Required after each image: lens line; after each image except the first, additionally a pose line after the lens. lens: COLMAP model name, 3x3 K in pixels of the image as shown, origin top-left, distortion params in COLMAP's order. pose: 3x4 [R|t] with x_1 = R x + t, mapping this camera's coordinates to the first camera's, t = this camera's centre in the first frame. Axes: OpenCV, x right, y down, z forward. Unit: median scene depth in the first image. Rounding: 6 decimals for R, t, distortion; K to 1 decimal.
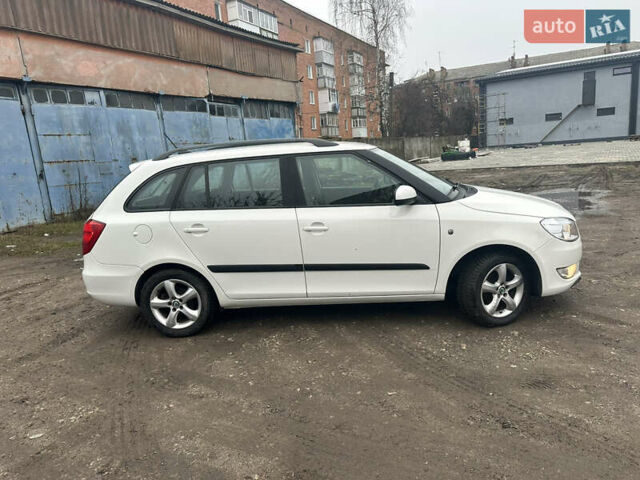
lens RADIAL K [[444.8, 0, 321.2], [0, 444.8, 245.6], [0, 0, 1]] dist [0.049694, -0.062701]
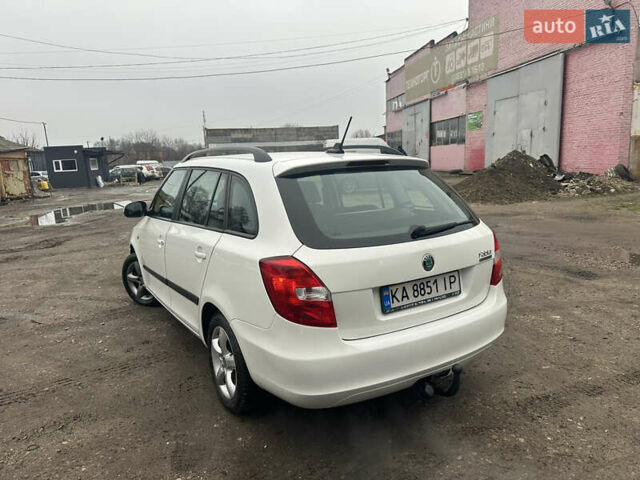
lens RADIAL K [[451.9, 0, 318.1], [0, 451.9, 242.1], [0, 0, 1]] dist [0.042988, -0.054461]
pose [[-0.584754, -0.045381, 0.809940, -0.828946], [0.255168, 0.937464, 0.236751, -0.241285], [-0.770034, 0.345111, -0.536606, 1.399294]]
